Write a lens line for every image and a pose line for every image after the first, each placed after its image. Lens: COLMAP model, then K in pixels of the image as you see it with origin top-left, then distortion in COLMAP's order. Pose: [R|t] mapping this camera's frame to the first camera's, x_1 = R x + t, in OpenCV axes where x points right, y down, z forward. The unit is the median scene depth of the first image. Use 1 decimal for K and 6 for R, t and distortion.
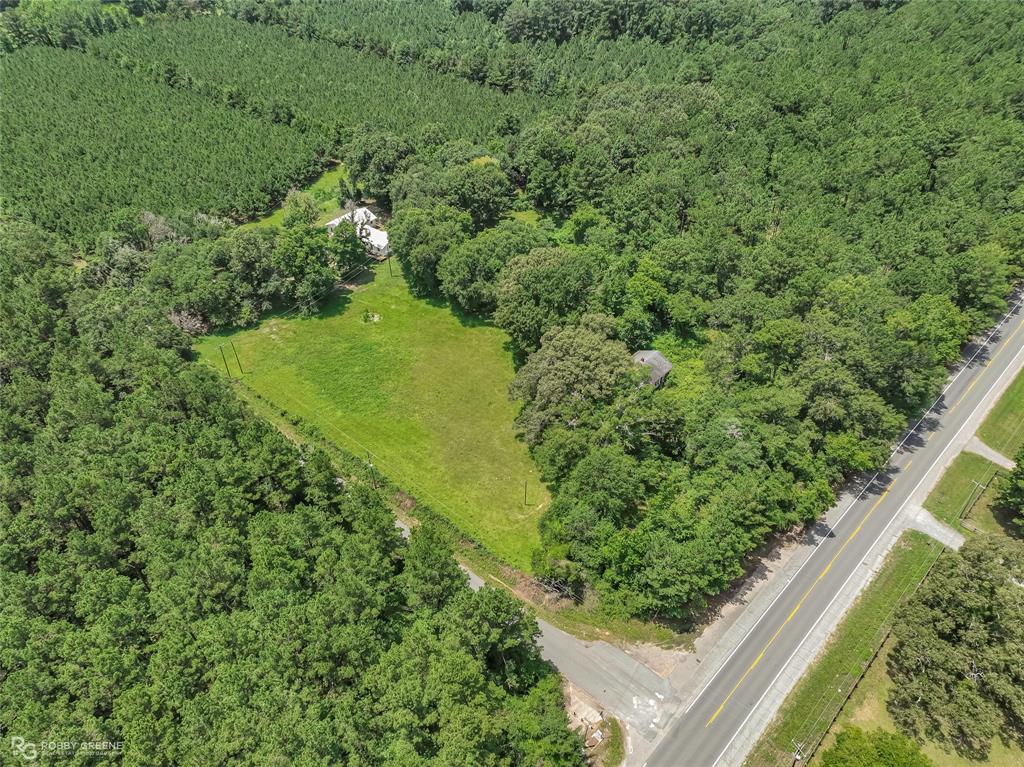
lens RADIAL K [[710.4, 0, 515.8], [0, 710.4, 383.3], [0, 0, 1]] dist [0.033544, 0.024308]
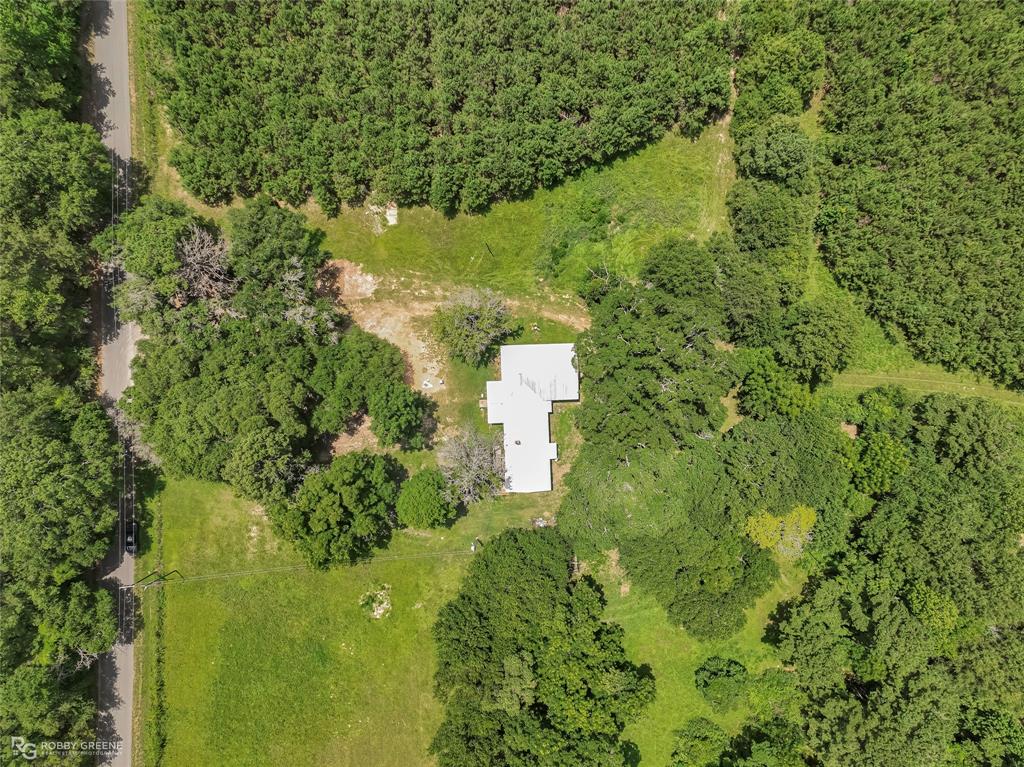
lens RADIAL K [[710.4, 0, 515.0], [0, 710.4, 382.3], [0, 0, 1]] dist [0.033544, 0.024308]
pose [[0.634620, 0.772699, 0.013933, -0.297025], [-0.494495, 0.392143, 0.775692, -0.774061], [0.593913, -0.499159, 0.630957, 0.775252]]
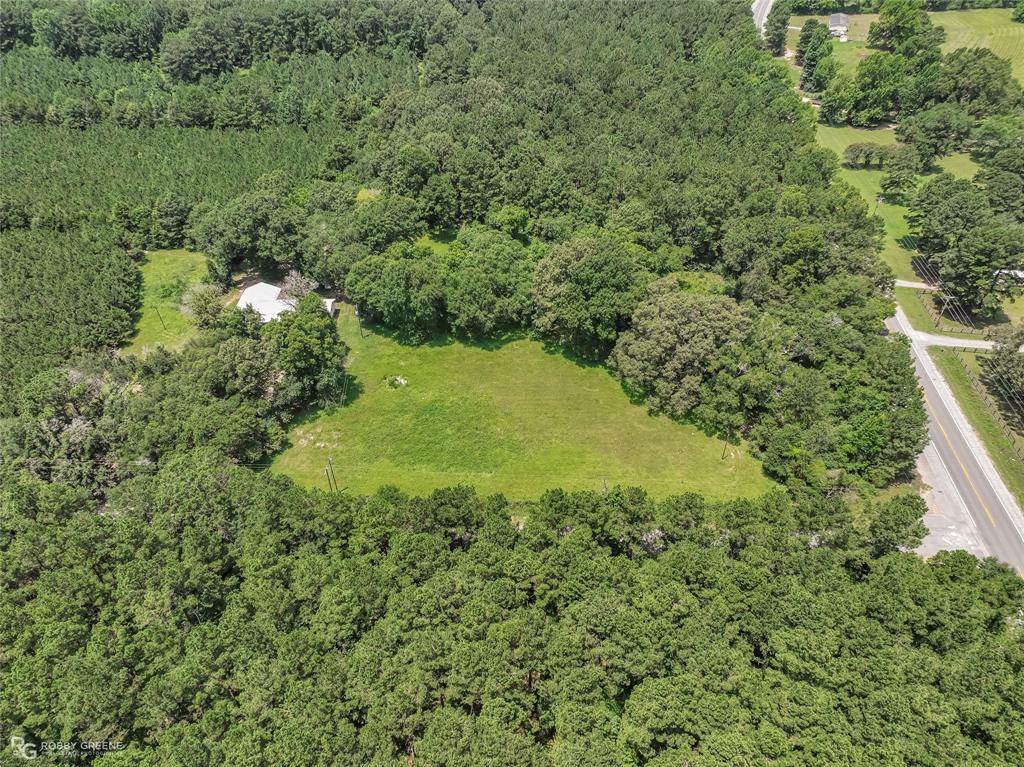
lens RADIAL K [[710.4, 0, 517.3], [0, 710.4, 385.1], [0, 0, 1]] dist [0.033544, 0.024308]
pose [[0.786253, -0.389968, 0.479303, -0.524789], [0.395294, 0.913638, 0.094907, -0.115719], [-0.474920, 0.114845, 0.872503, 0.151360]]
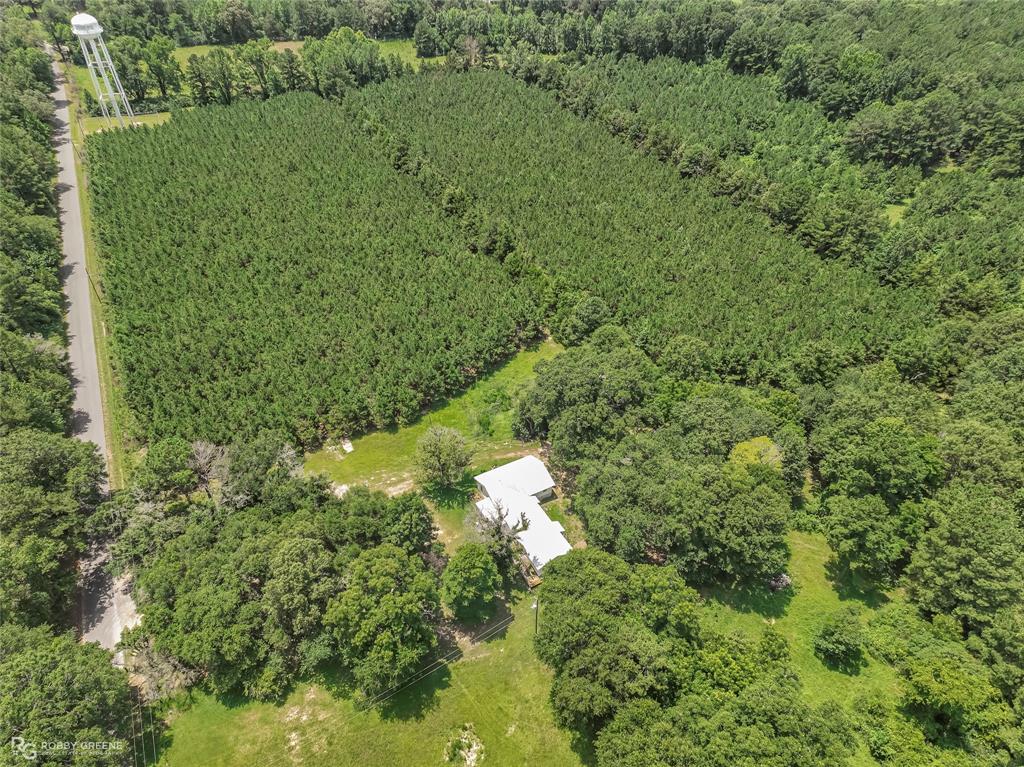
lens RADIAL K [[710.4, 0, 516.7], [0, 710.4, 383.2], [0, 0, 1]] dist [0.033544, 0.024308]
pose [[0.916886, 0.257723, -0.304794, -0.073075], [-0.262458, 0.964590, 0.026091, -0.397186], [0.300725, 0.056073, 0.952061, 0.482463]]
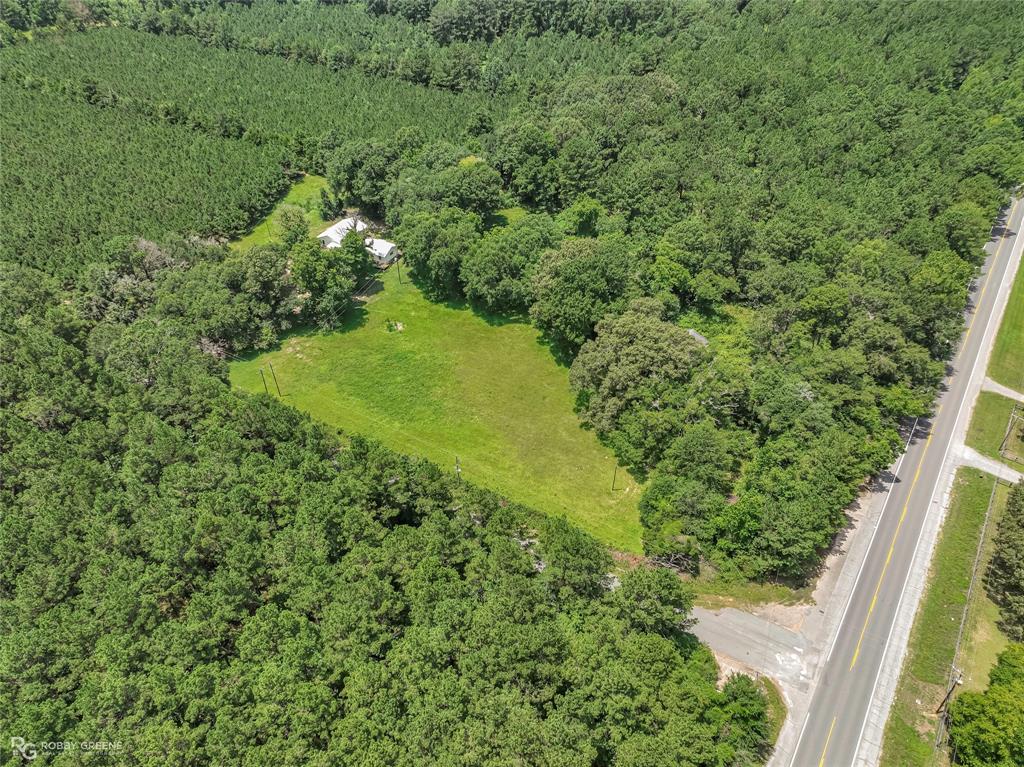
lens RADIAL K [[710.4, 0, 516.1], [0, 710.4, 384.2], [0, 0, 1]] dist [0.033544, 0.024308]
pose [[0.984649, -0.110652, 0.134992, -0.183598], [0.110654, 0.993831, 0.007514, -0.002125], [-0.134990, 0.007539, 0.990818, 0.006360]]
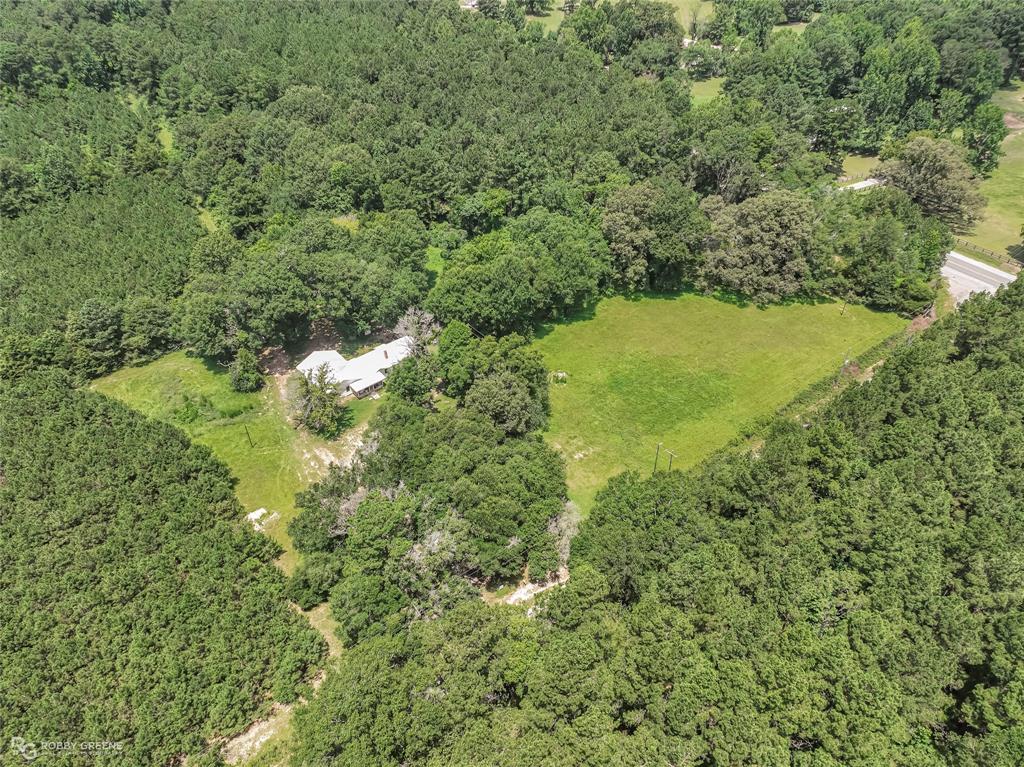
lens RADIAL K [[710.4, 0, 519.2], [0, 710.4, 382.5], [0, 0, 1]] dist [0.033544, 0.024308]
pose [[0.220327, -0.608730, 0.762171, -0.879560], [0.625209, 0.687892, 0.368671, -0.437959], [-0.748712, 0.395288, 0.532145, 0.600334]]
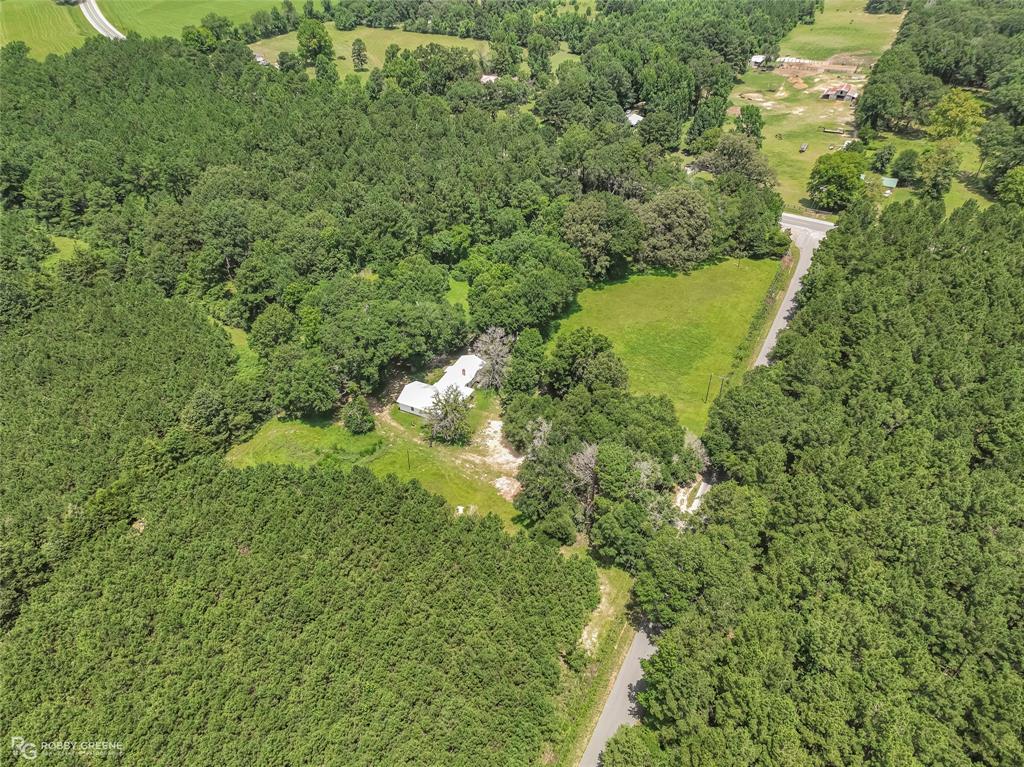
lens RADIAL K [[710.4, 0, 518.7], [0, 710.4, 384.9], [0, 0, 1]] dist [0.033544, 0.024308]
pose [[-0.206365, -0.593594, 0.777856, -1.071316], [0.631328, 0.526579, 0.569332, -0.772480], [-0.747555, 0.608573, 0.266085, 0.839163]]
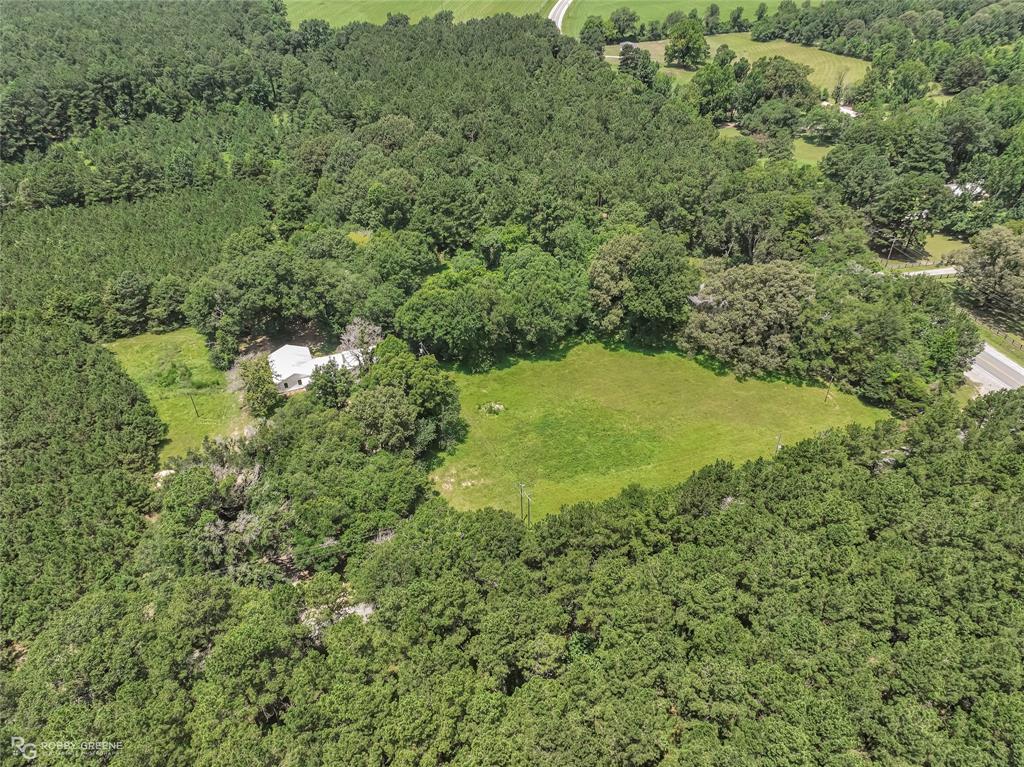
lens RADIAL K [[710.4, 0, 519.3], [0, 710.4, 384.7], [0, 0, 1]] dist [0.033544, 0.024308]
pose [[0.502206, -0.503445, 0.703088, -0.793950], [0.554528, 0.811367, 0.184887, -0.262730], [-0.663542, 0.297031, 0.686647, 0.388788]]
